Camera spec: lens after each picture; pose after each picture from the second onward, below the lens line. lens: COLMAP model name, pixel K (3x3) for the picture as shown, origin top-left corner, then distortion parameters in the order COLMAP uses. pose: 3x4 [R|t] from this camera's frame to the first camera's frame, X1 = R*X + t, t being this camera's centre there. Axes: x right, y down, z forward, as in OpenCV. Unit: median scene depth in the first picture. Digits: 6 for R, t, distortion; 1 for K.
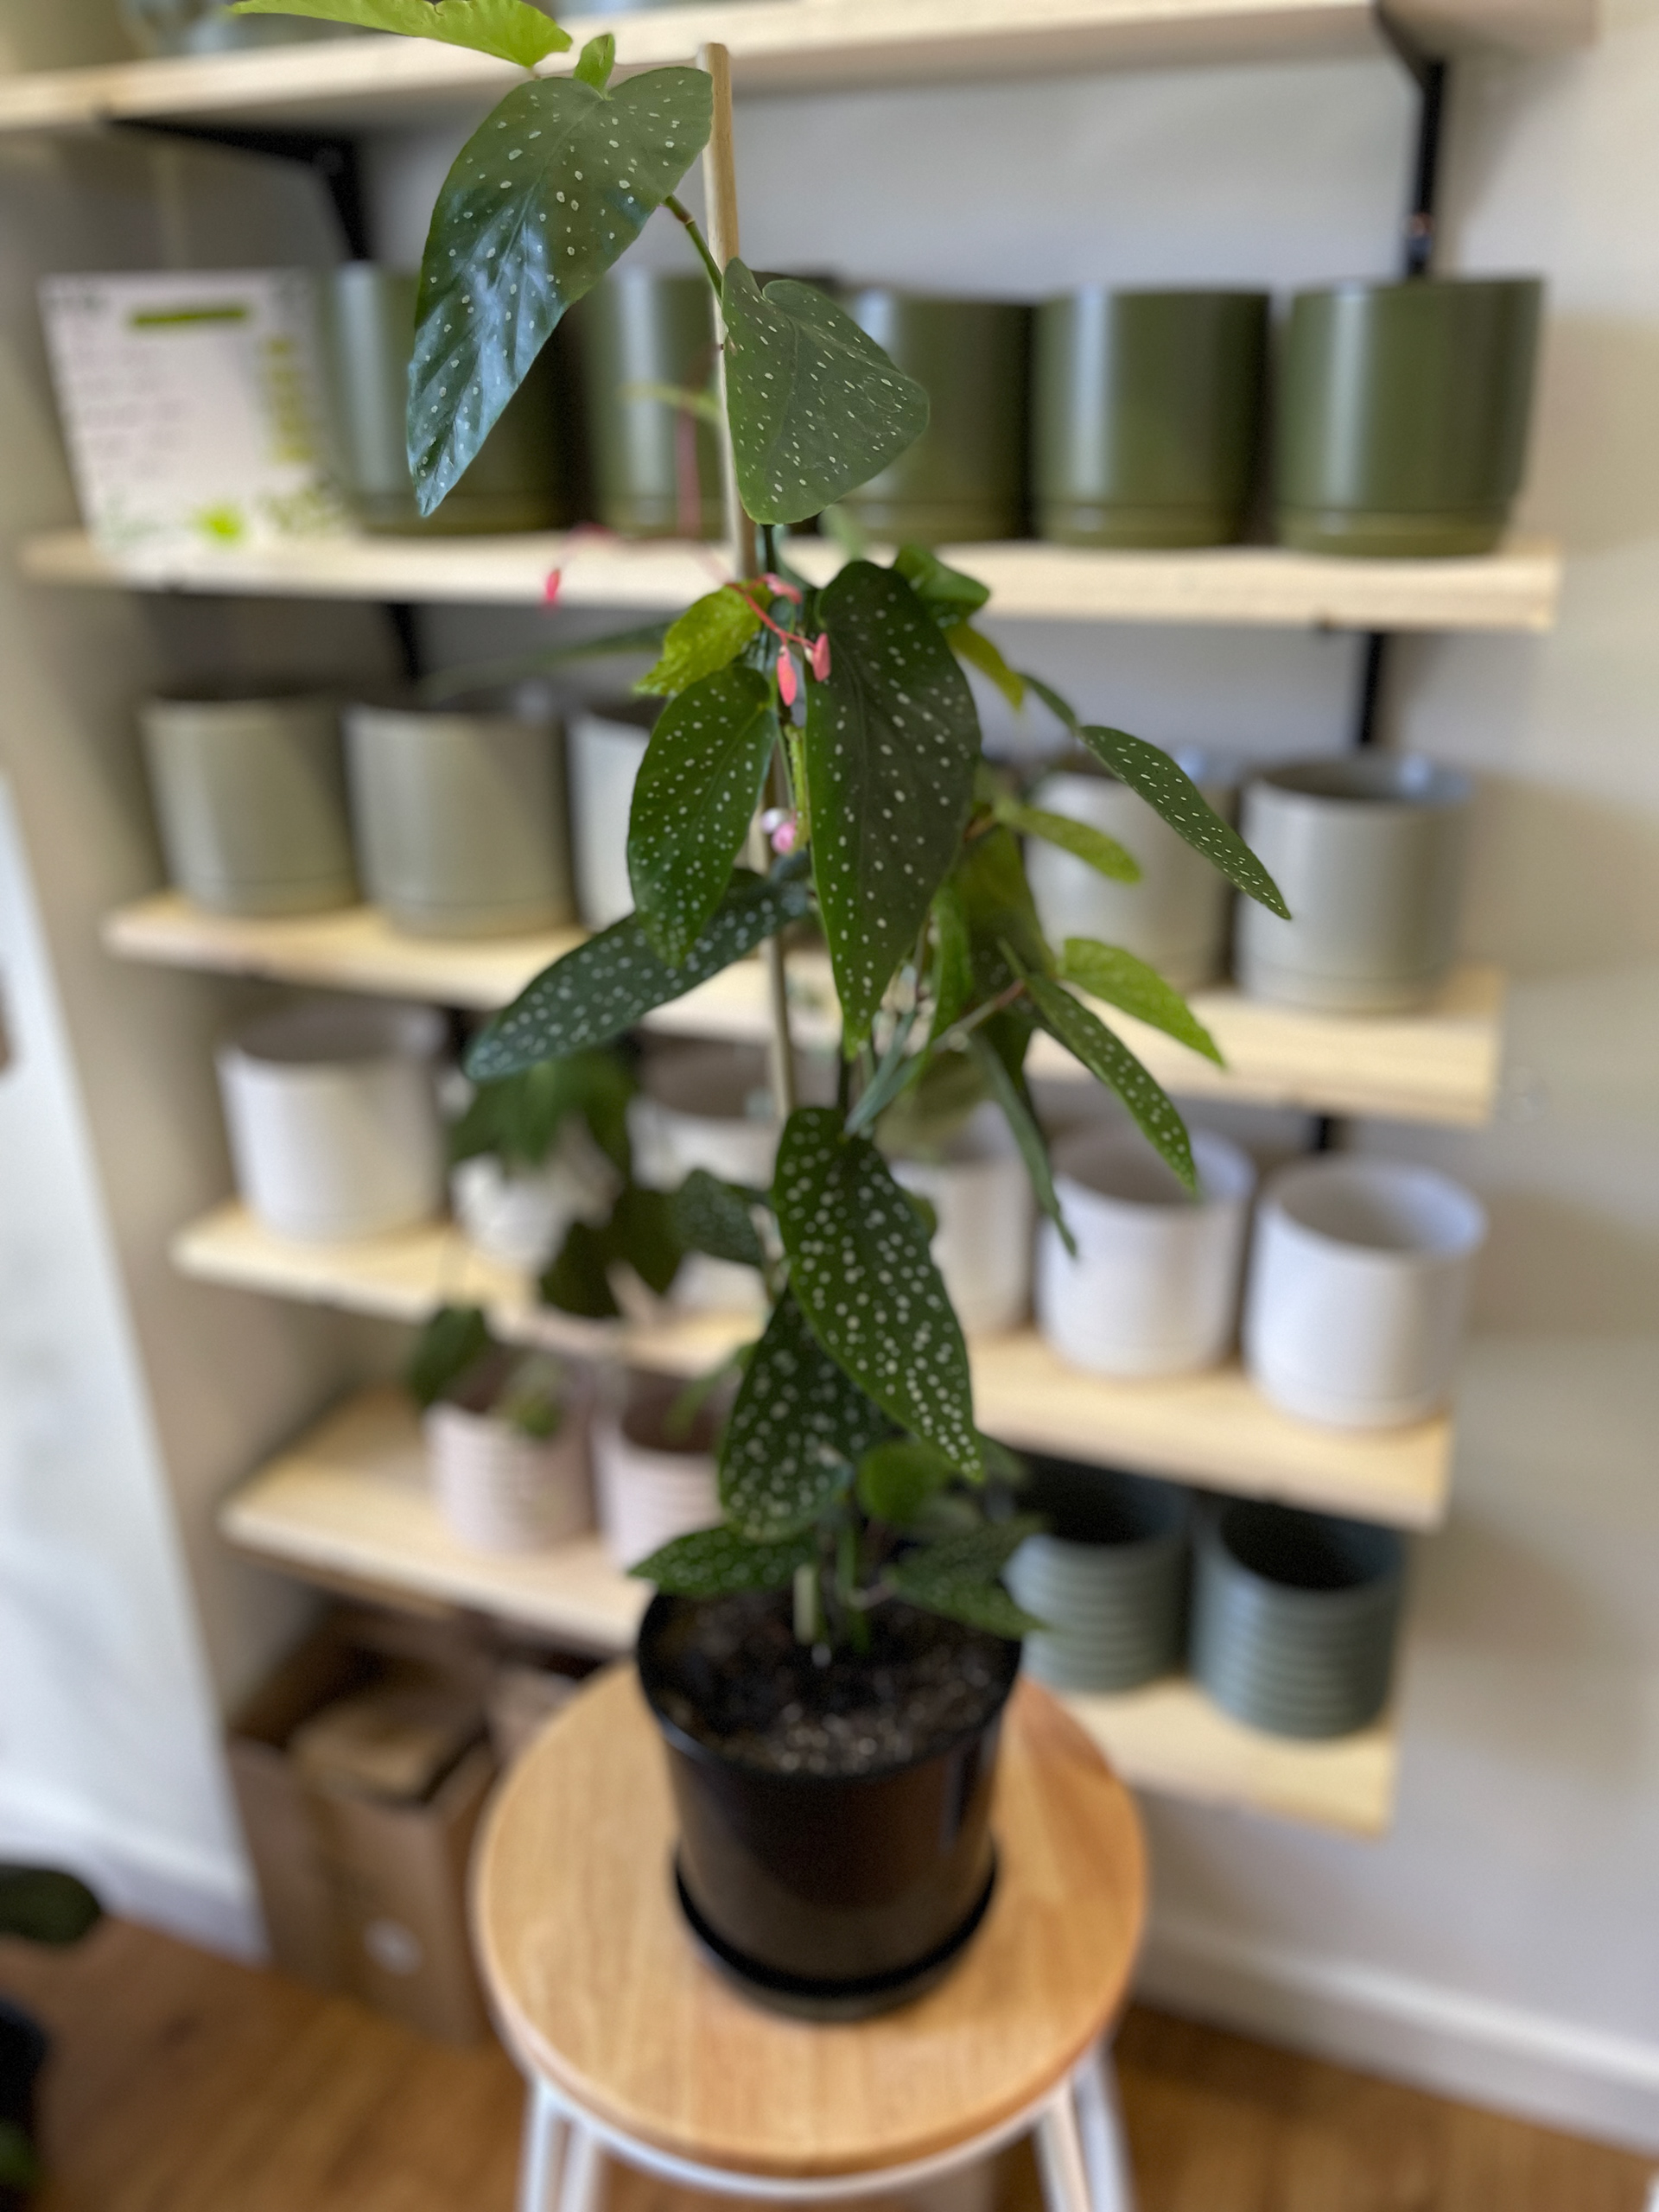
lens RADIAL K [[1676.6, 0, 834.4], [0, 1676.6, 1106.7], [0, 0, 1]] dist [0.052109, -0.082262]
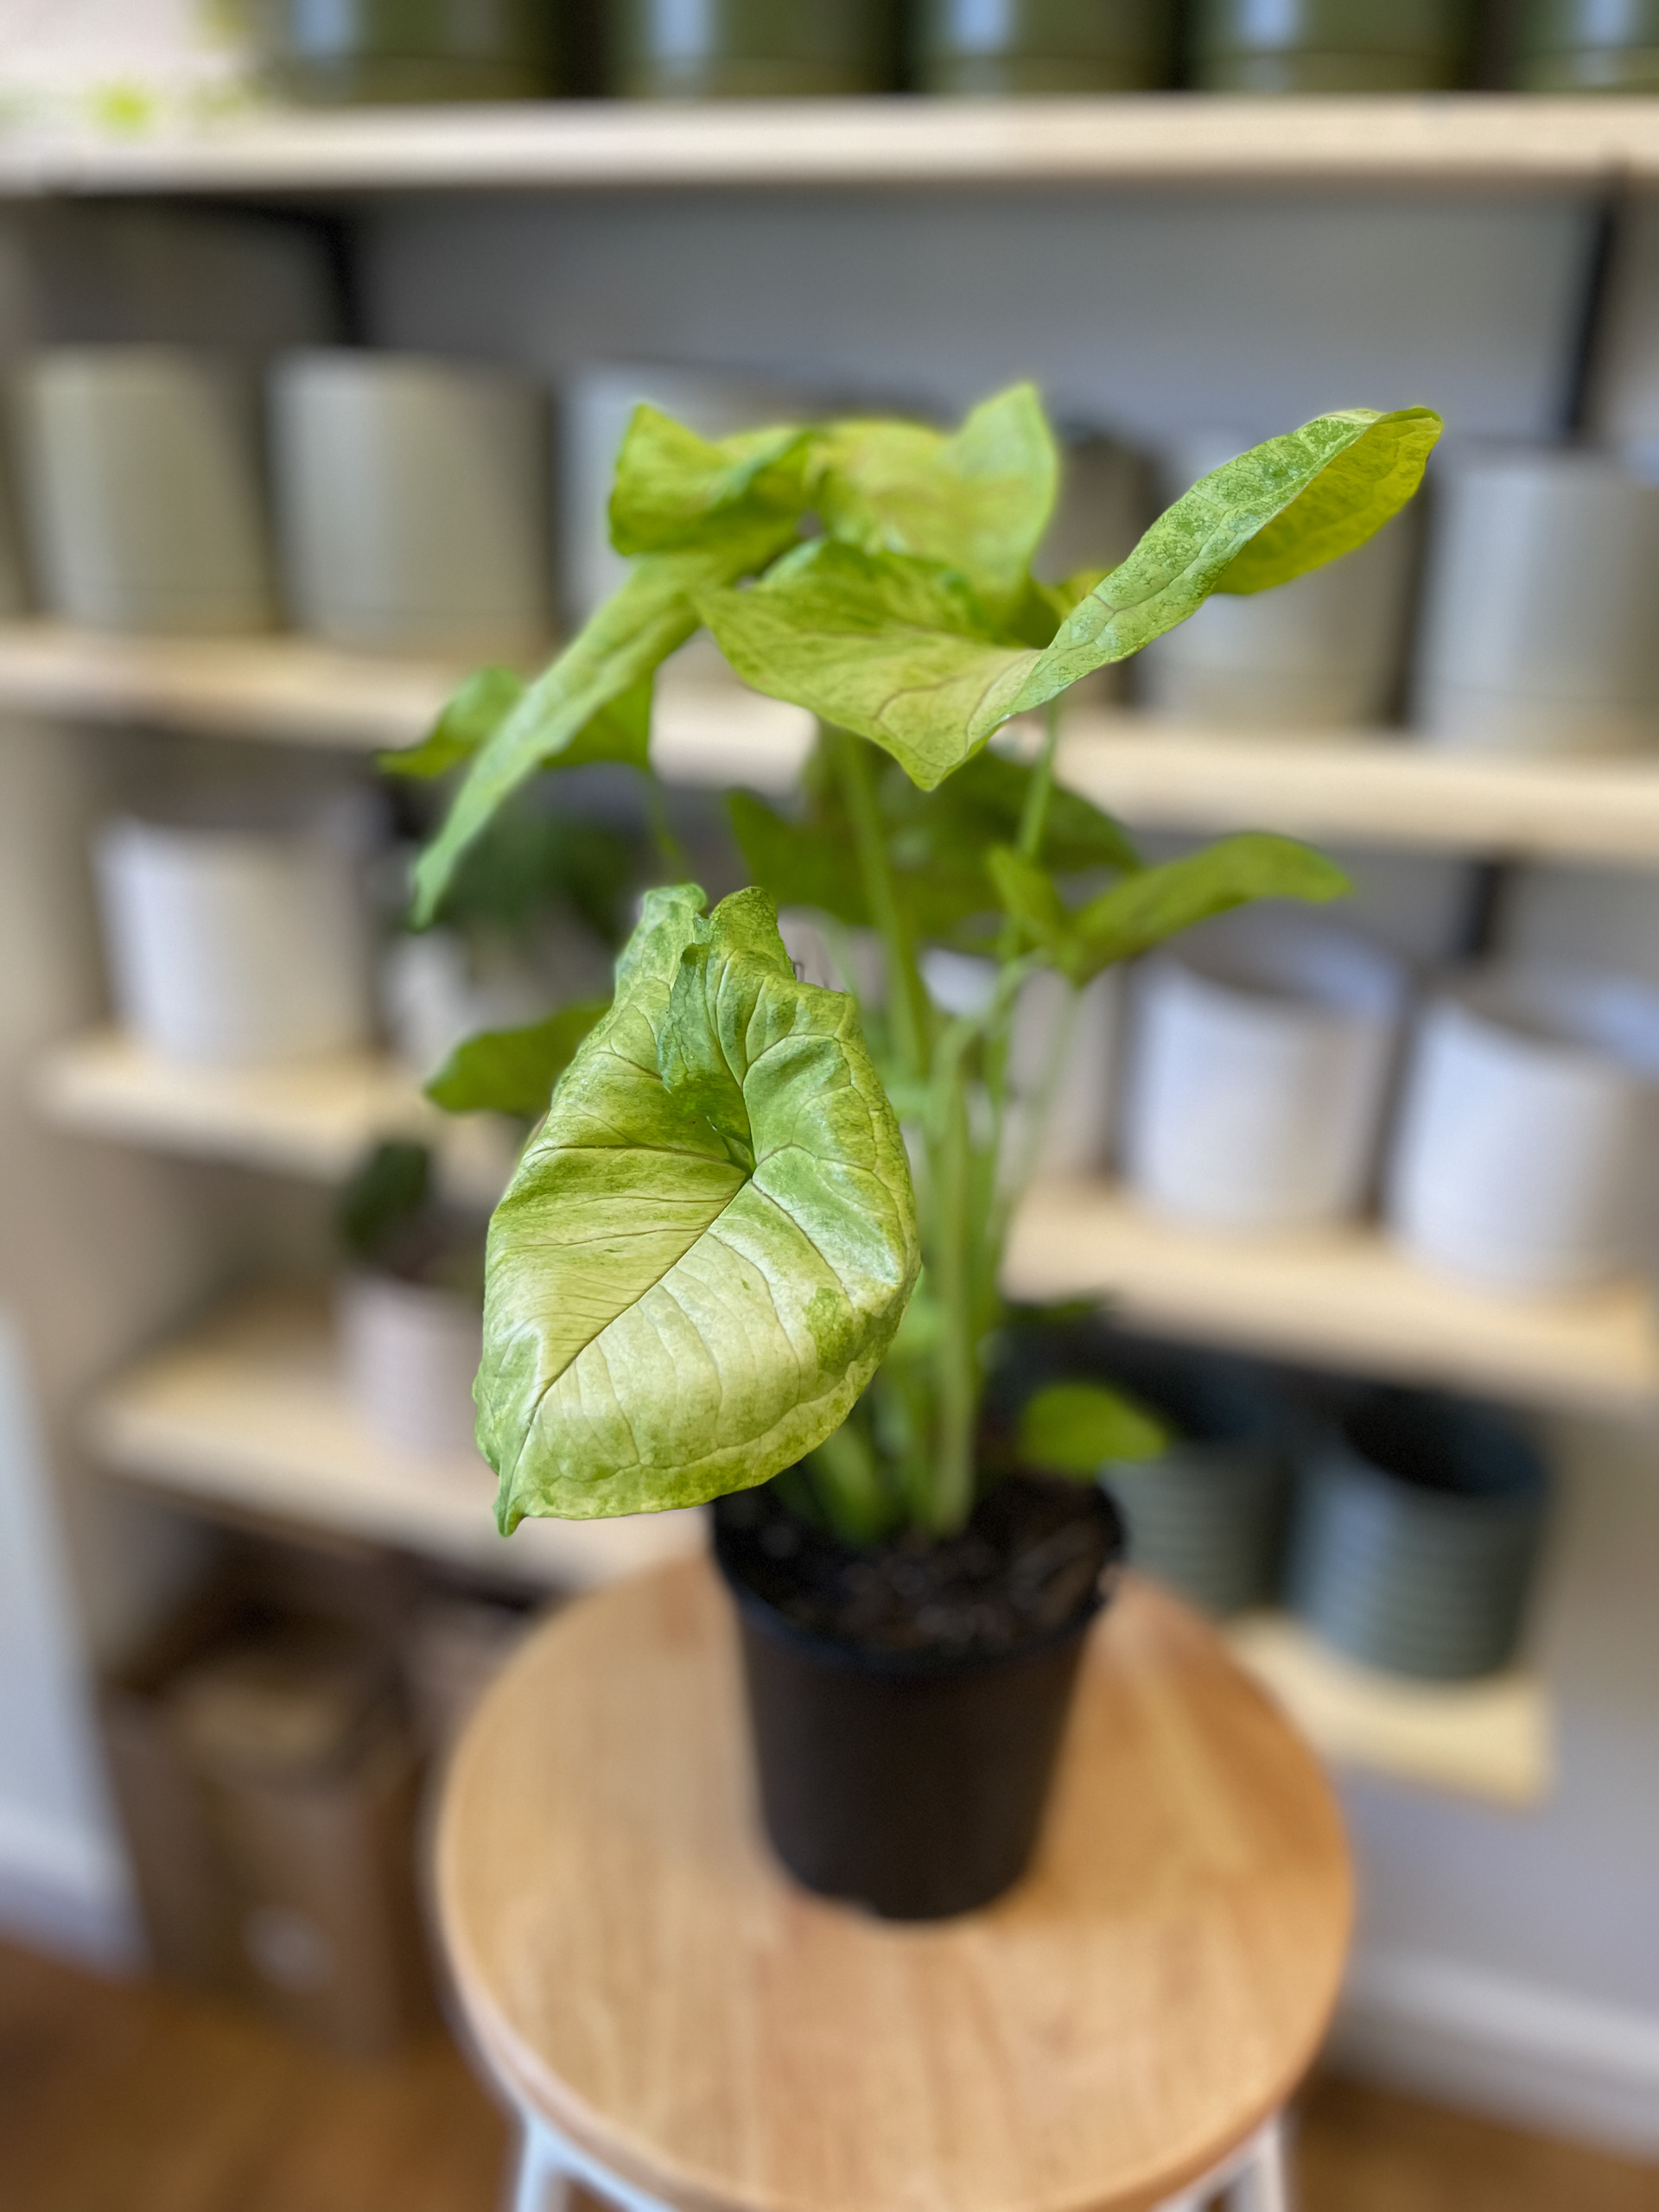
lens RADIAL K [[1676.6, 0, 819.6], [0, 1676.6, 1102.0], [0, 0, 1]] dist [0.052109, -0.082262]
pose [[0.998626, 0.022321, 0.047420, -0.064421], [-0.021967, 0.999727, -0.007971, 0.105938], [-0.047585, 0.006919, 0.998843, 0.196802]]
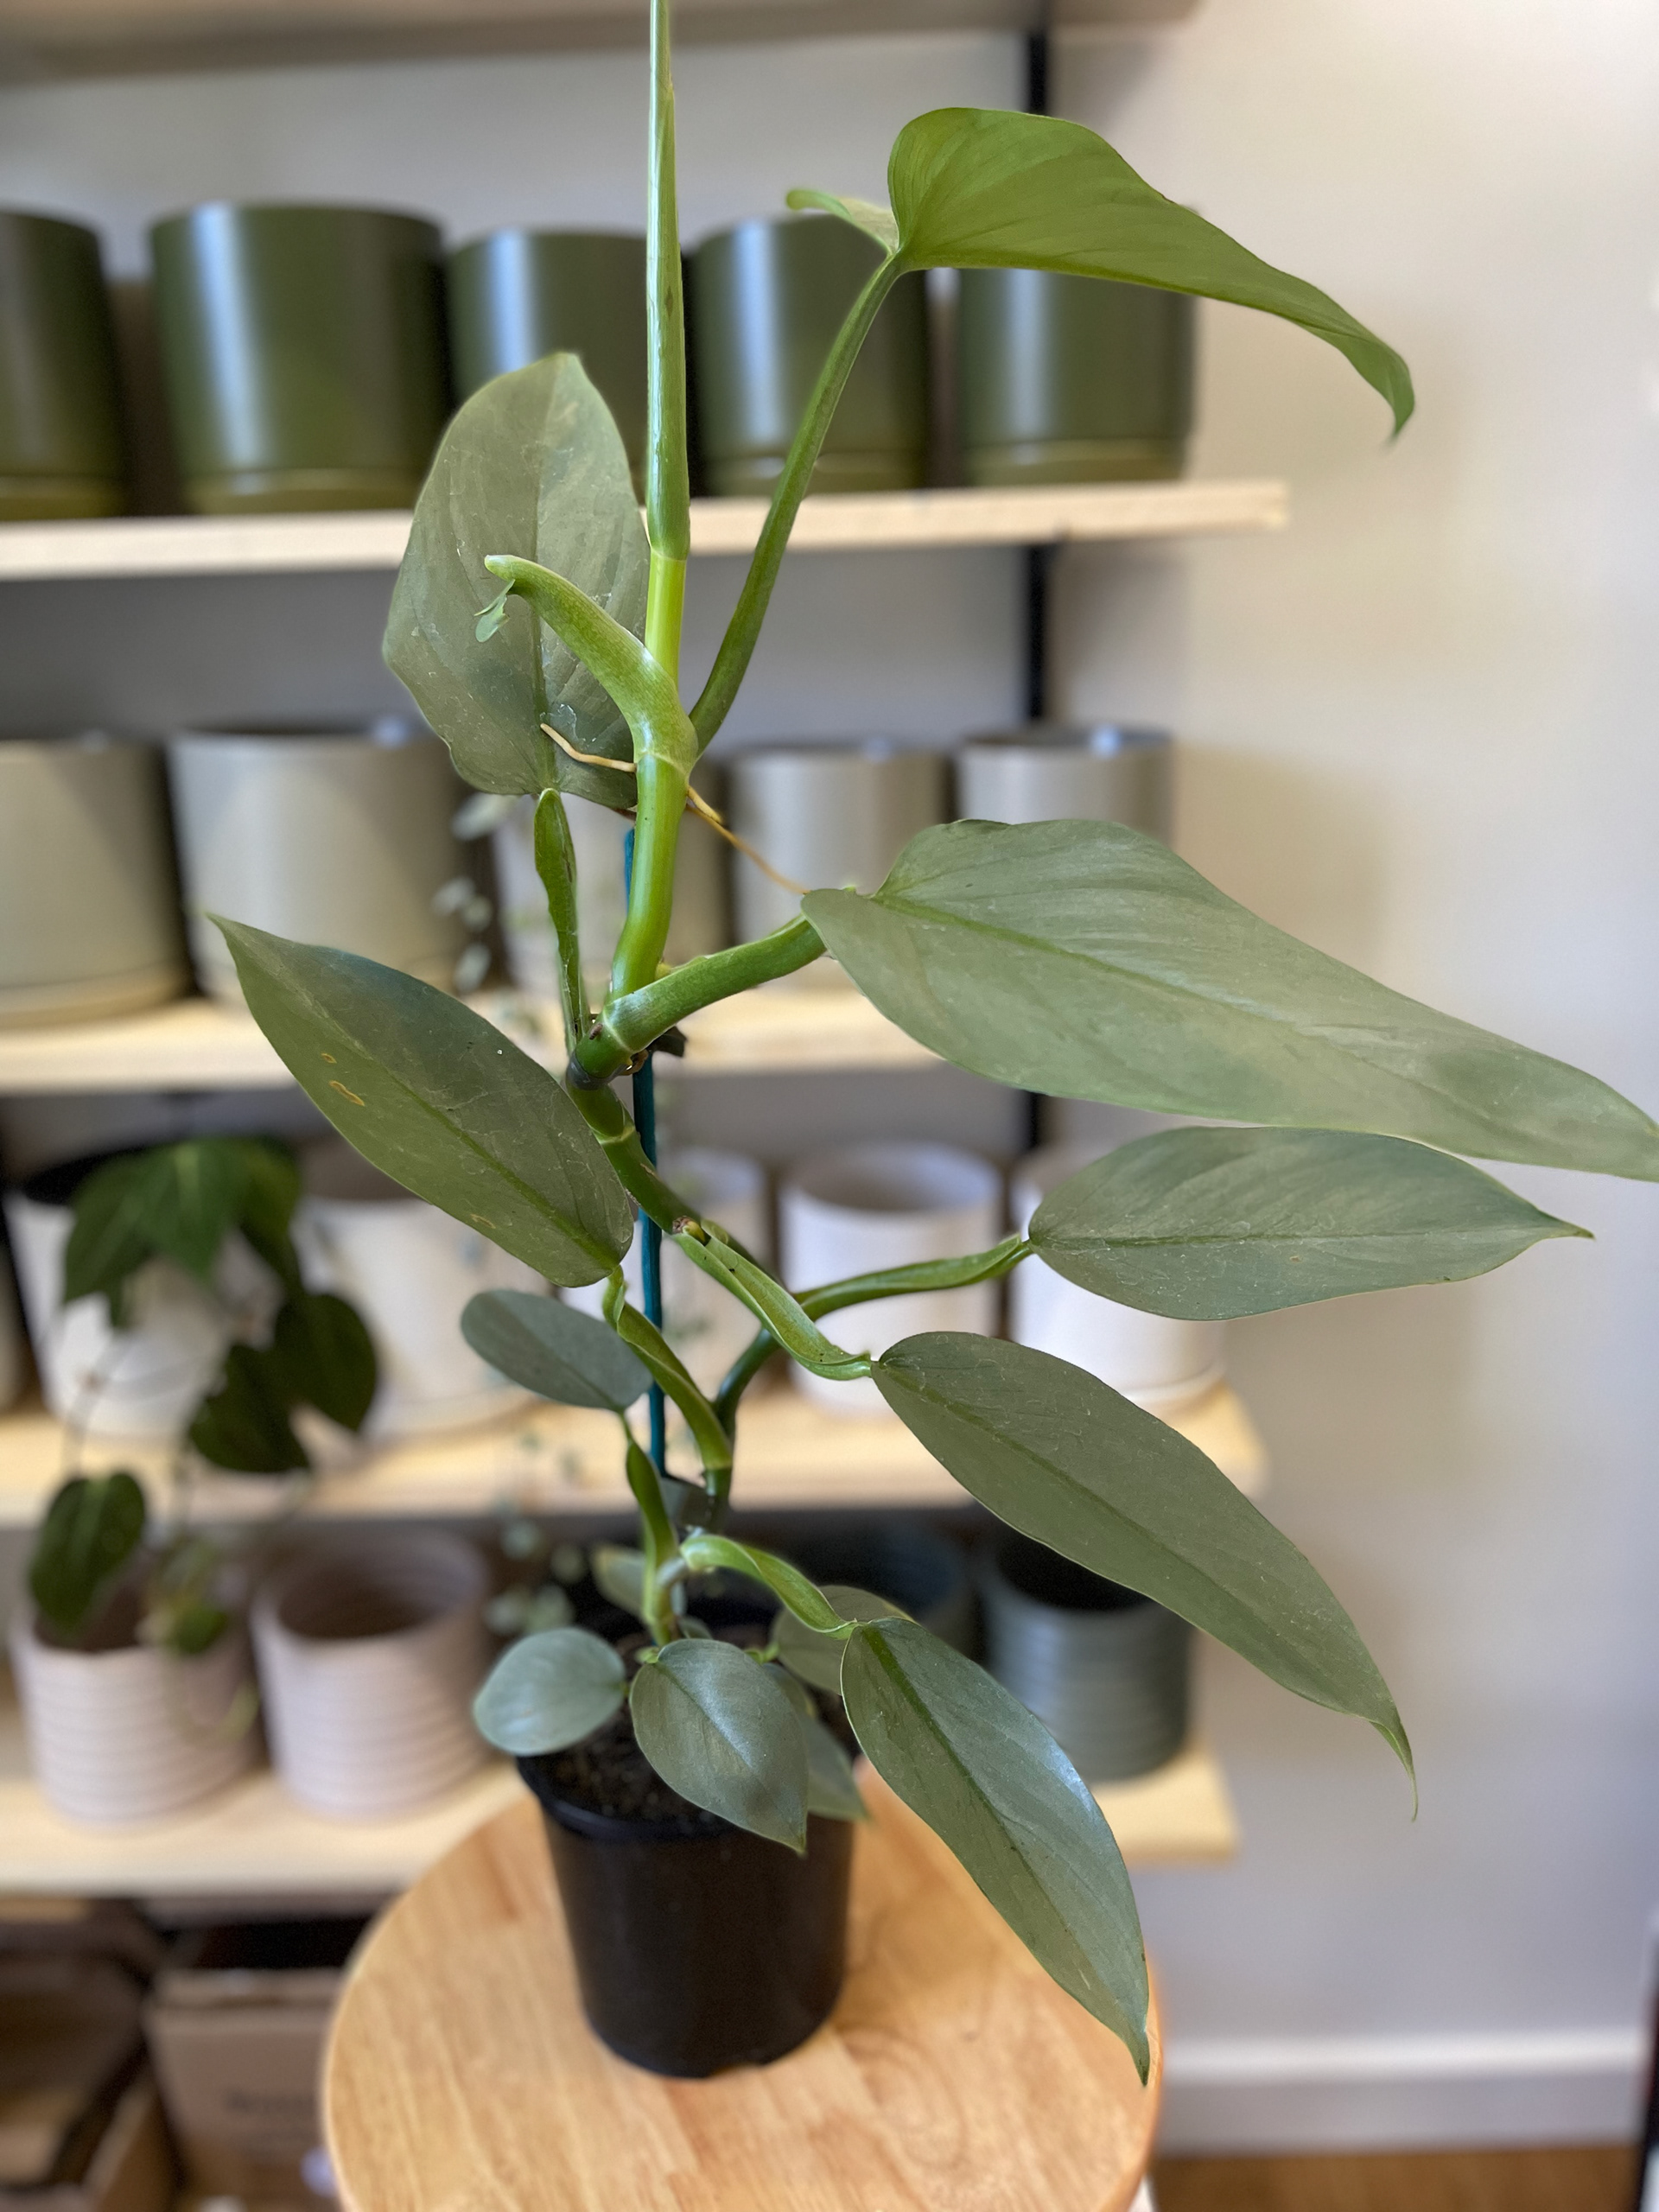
lens RADIAL K [[1676.6, 0, 814.9], [0, 1676.6, 1122.9], [0, 0, 1]] dist [0.052109, -0.082262]
pose [[0.936251, -0.121172, 0.329776, -0.145805], [0.160563, 0.982457, -0.094856, 0.081829], [-0.312497, 0.141758, 0.939282, 0.134093]]
